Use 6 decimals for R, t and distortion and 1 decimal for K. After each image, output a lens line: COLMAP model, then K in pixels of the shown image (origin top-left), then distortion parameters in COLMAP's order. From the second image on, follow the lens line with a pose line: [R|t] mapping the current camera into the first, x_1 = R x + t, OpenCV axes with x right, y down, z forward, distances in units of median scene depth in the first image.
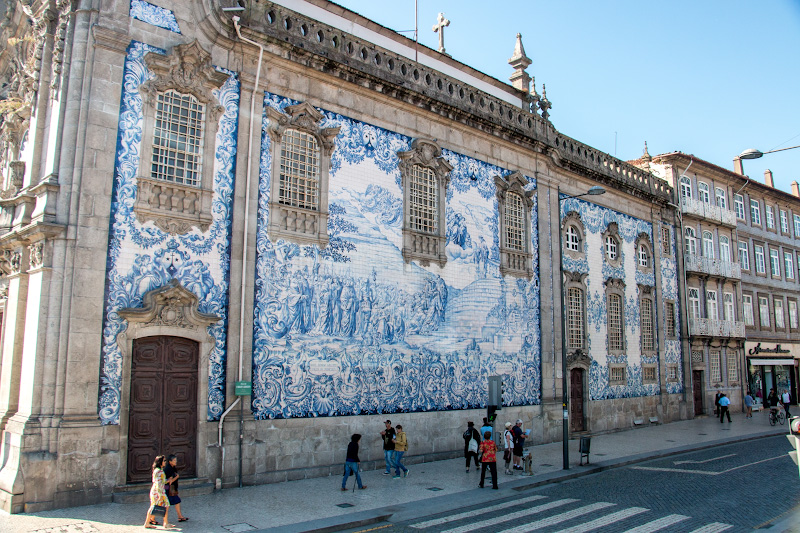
lens RADIAL K [[662.7, 0, 400.0], [0, 662.7, 266.5], [0, 0, 1]] dist [-0.194905, 0.170050]
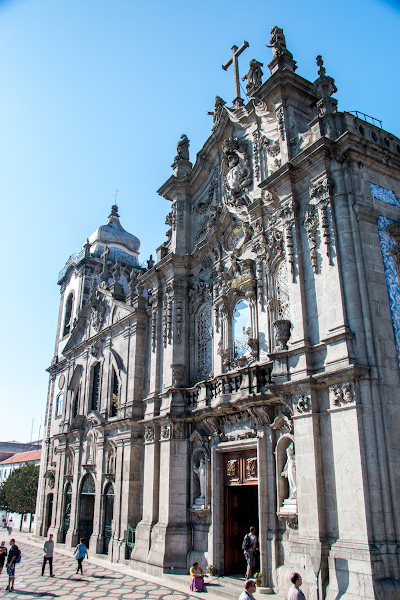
lens RADIAL K [[497.0, 0, 200.0], [0, 497.0, 300.0], [0, 0, 1]] dist [-0.194905, 0.170050]
pose [[0.969746, -0.092923, -0.225739, -0.382480], [0.039537, 0.972295, -0.230388, 0.004725], [0.240893, 0.214493, 0.946553, 0.044501]]
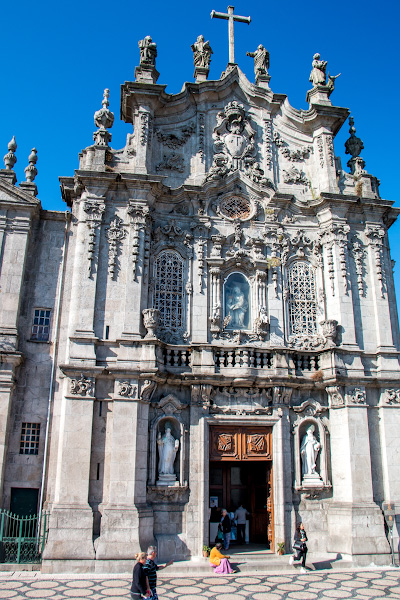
lens RADIAL K [[497.0, 0, 200.0], [0, 497.0, 300.0], [0, 0, 1]] dist [-0.194905, 0.170050]
pose [[0.610538, 0.252106, 0.750791, -1.140982], [-0.129017, 0.966980, -0.219784, 0.046139], [-0.781408, 0.037322, 0.622903, 0.393377]]
